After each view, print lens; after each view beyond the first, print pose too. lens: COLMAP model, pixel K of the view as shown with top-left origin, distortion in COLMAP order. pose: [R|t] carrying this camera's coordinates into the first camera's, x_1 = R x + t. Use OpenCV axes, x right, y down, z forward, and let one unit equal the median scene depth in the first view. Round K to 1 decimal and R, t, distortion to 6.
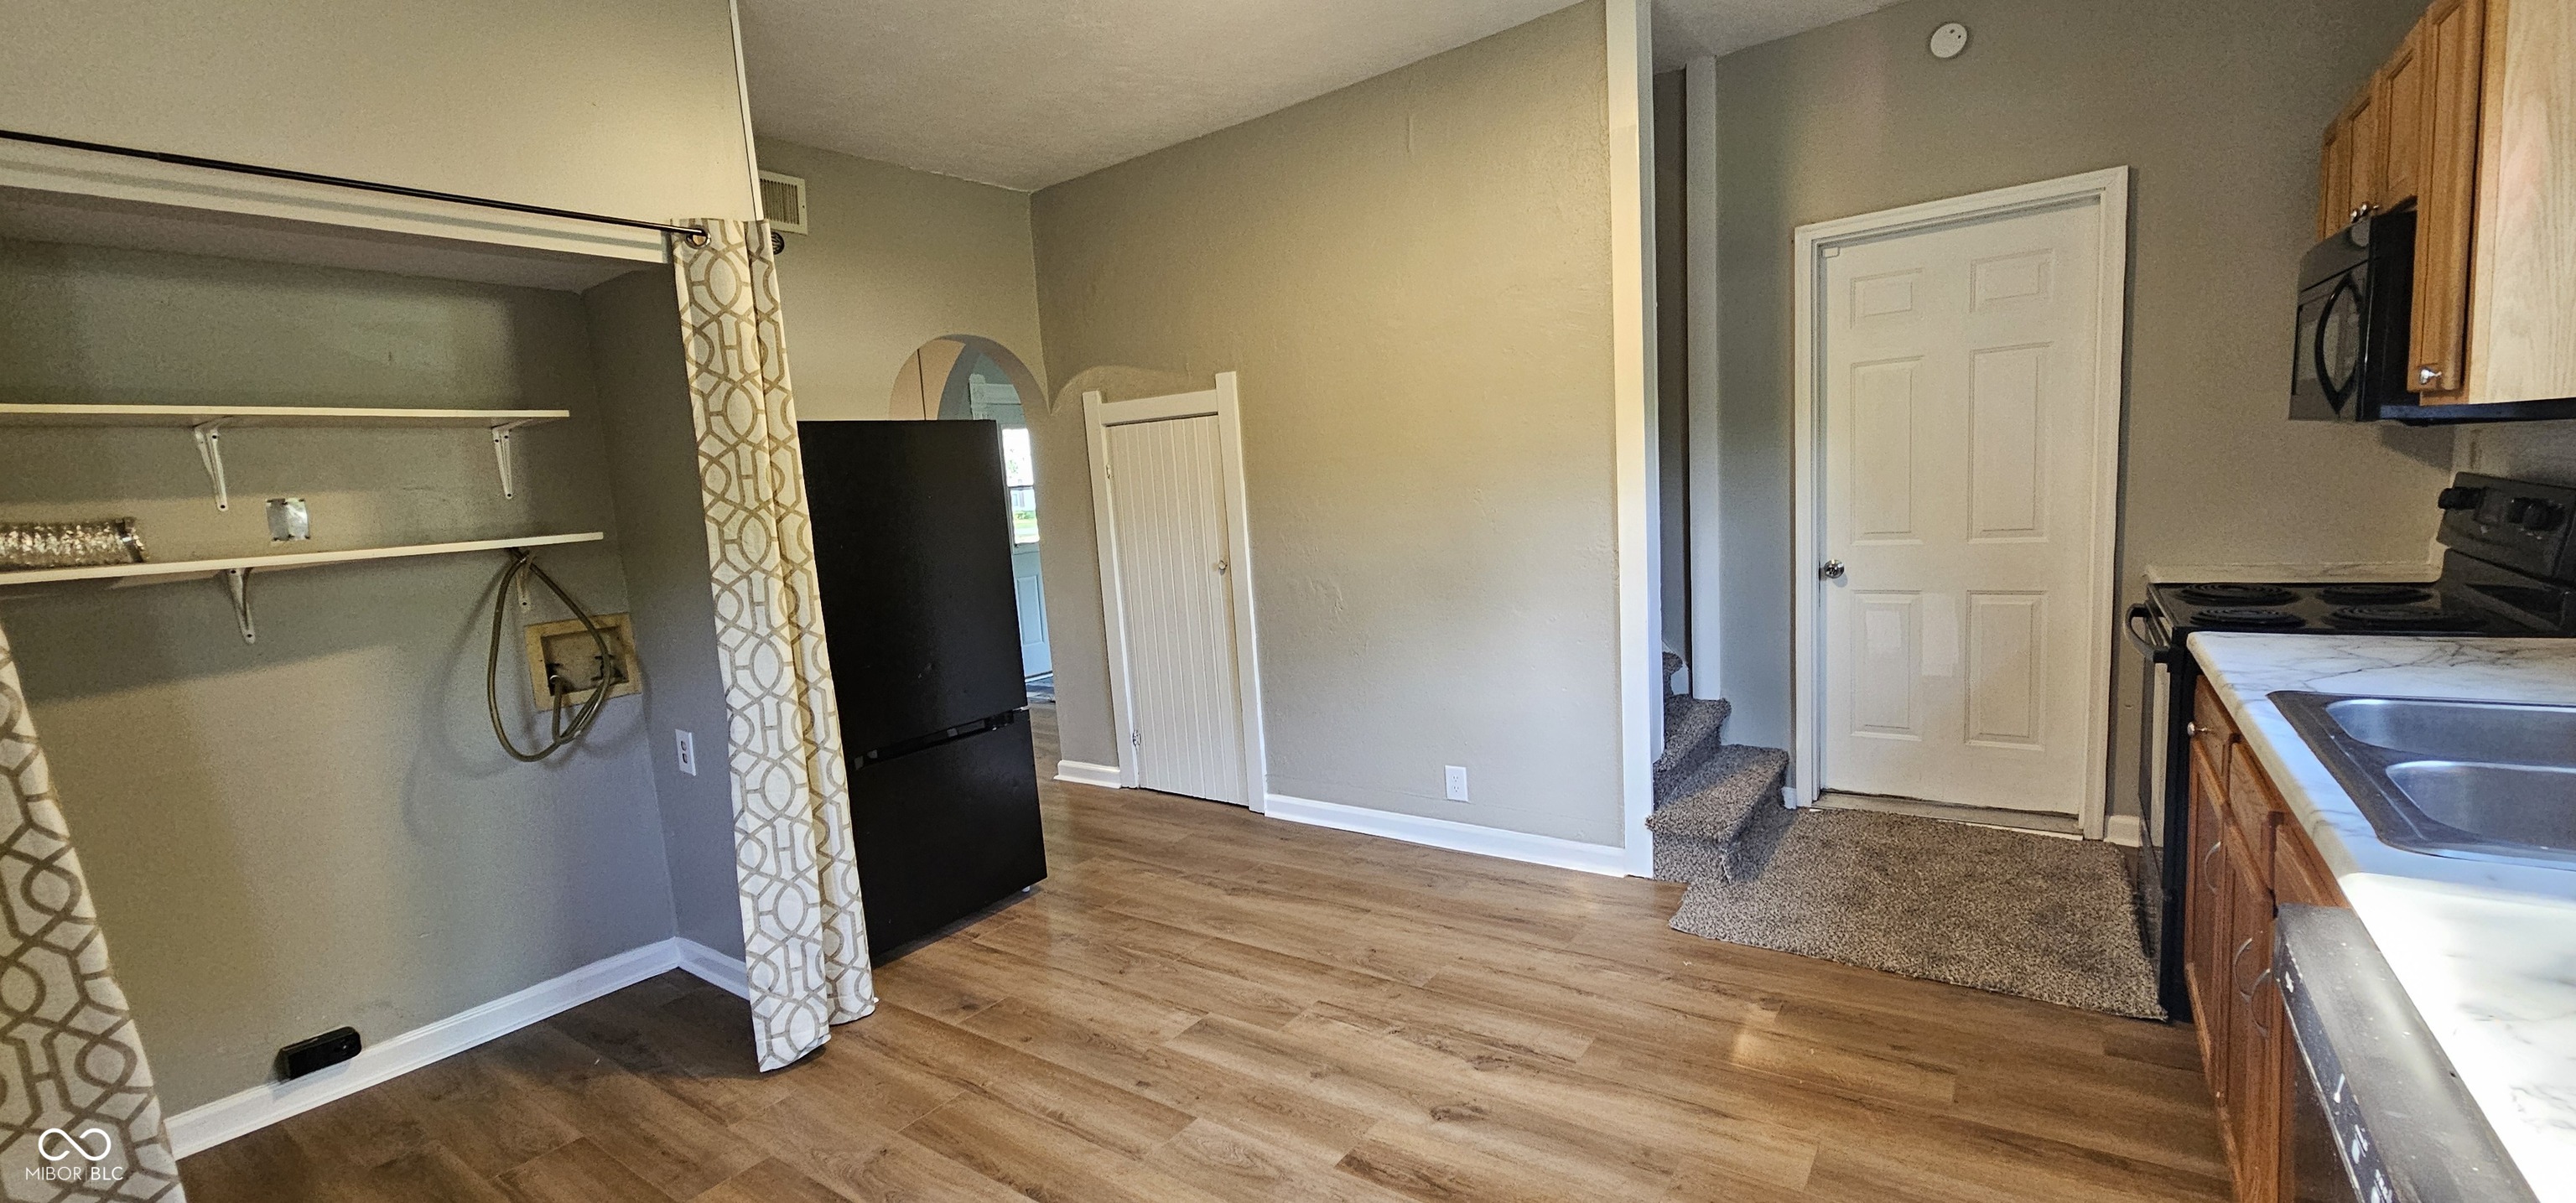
lens RADIAL K [[1049.1, 0, 1289.0], [0, 1049.1, 616.4], [0, 0, 1]] dist [0.000261, -0.000043]
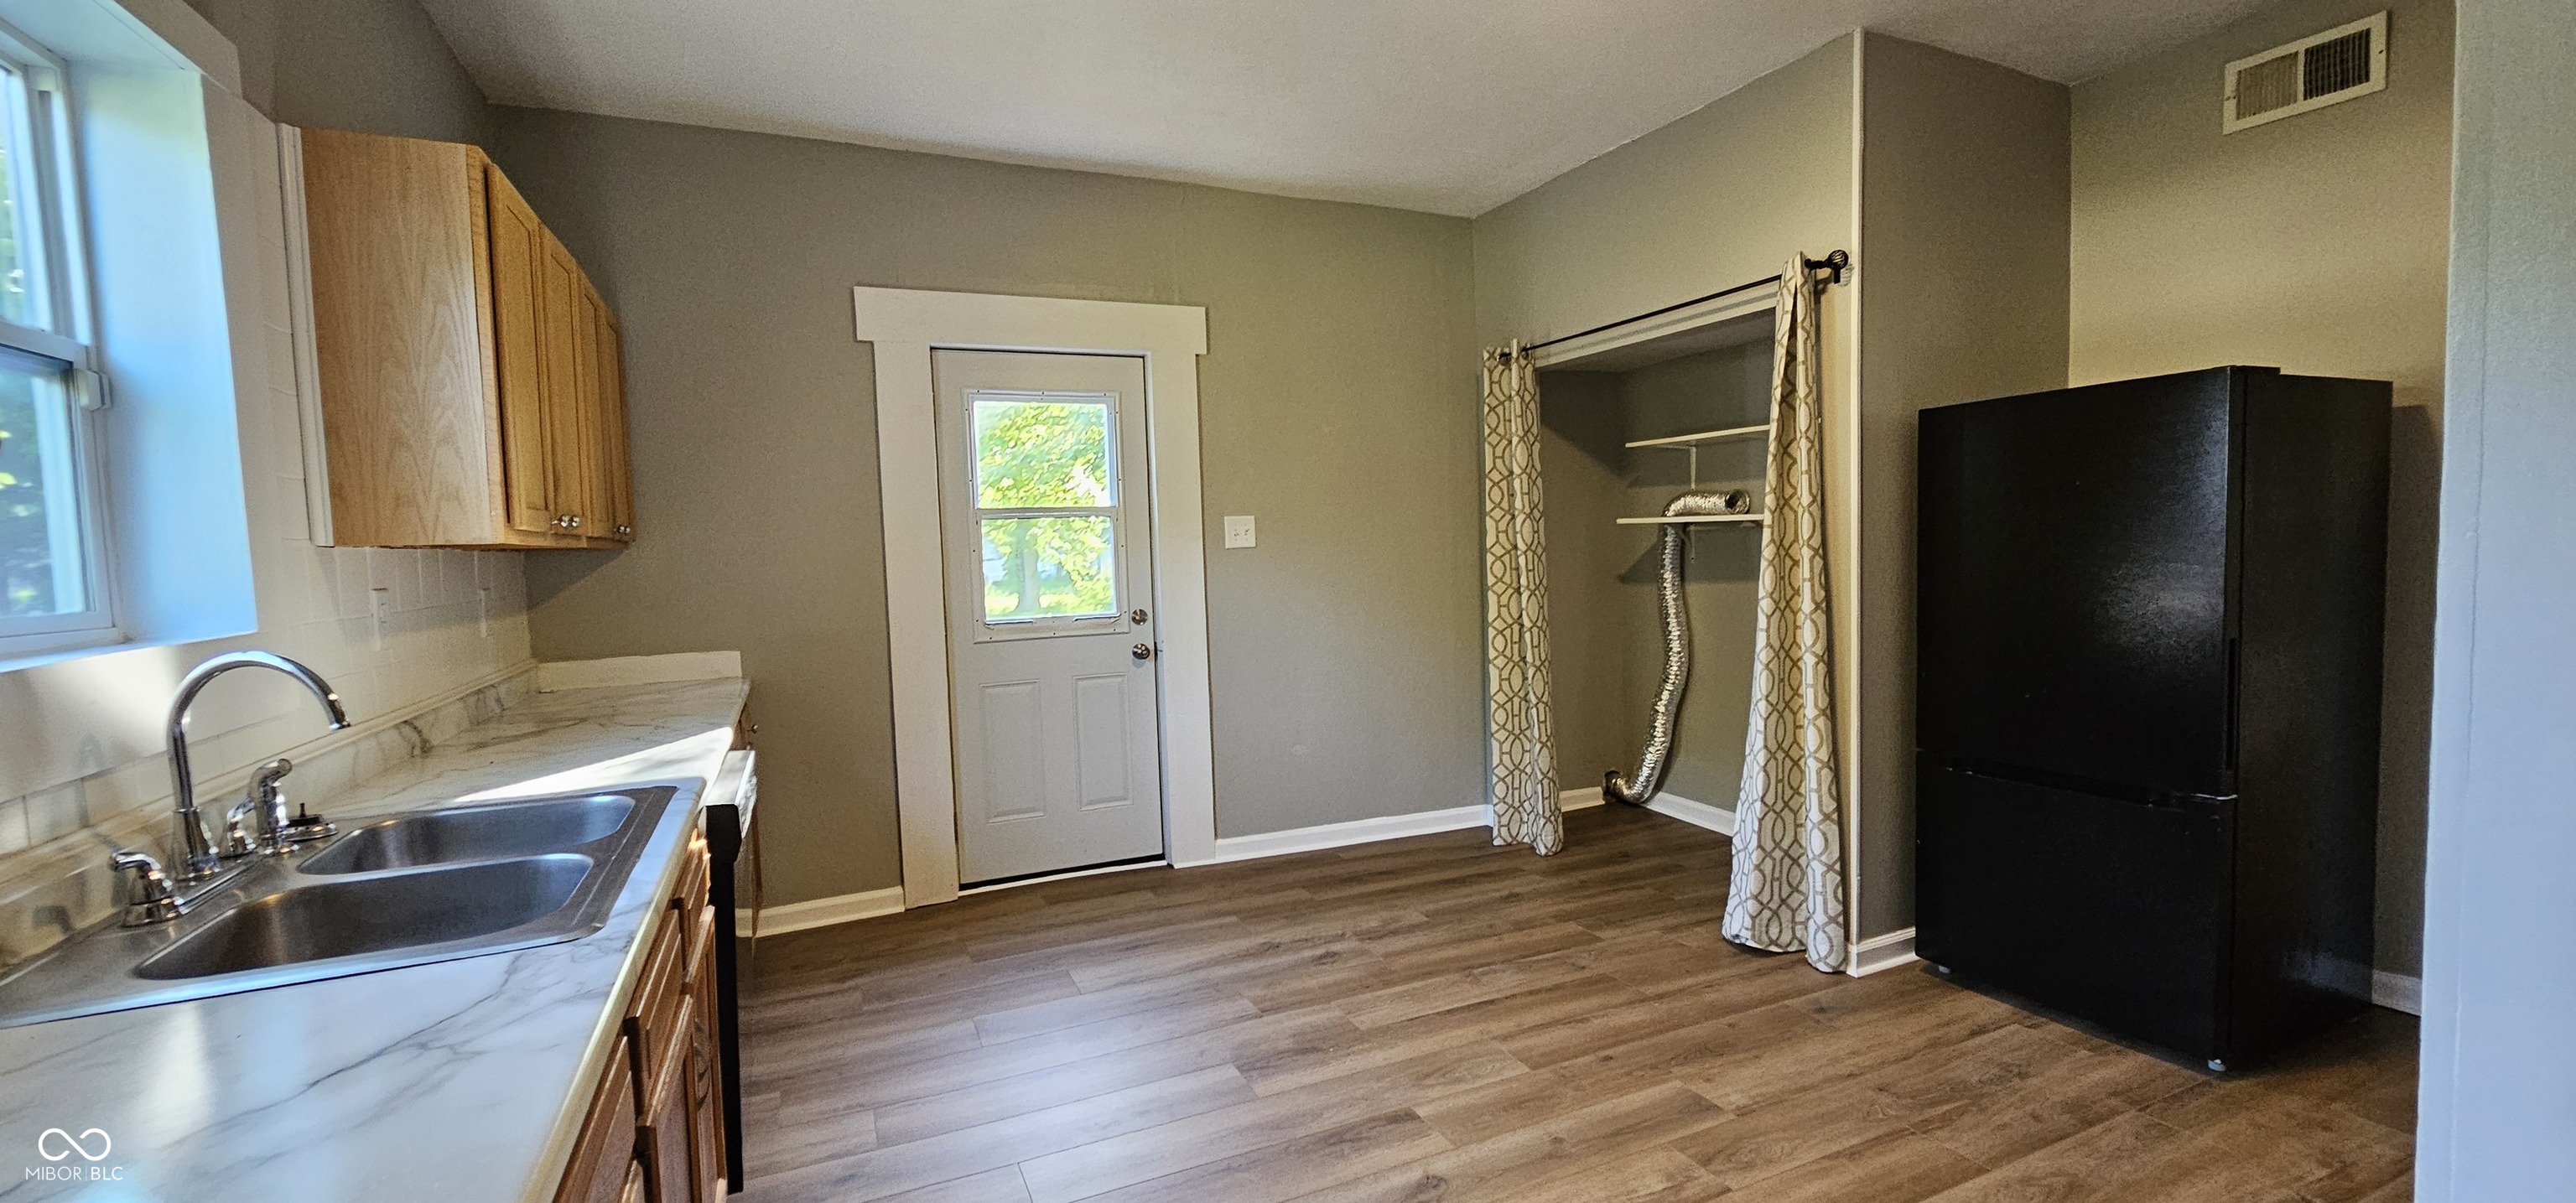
lens RADIAL K [[1049.1, 0, 1289.0], [0, 1049.1, 616.4], [0, 0, 1]] dist [0.000261, -0.000043]
pose [[-0.492756, 0.147554, -0.857566, 0.854242], [-0.044035, 0.980027, 0.193927, -0.187494], [0.869053, 0.133321, -0.476416, 1.140035]]
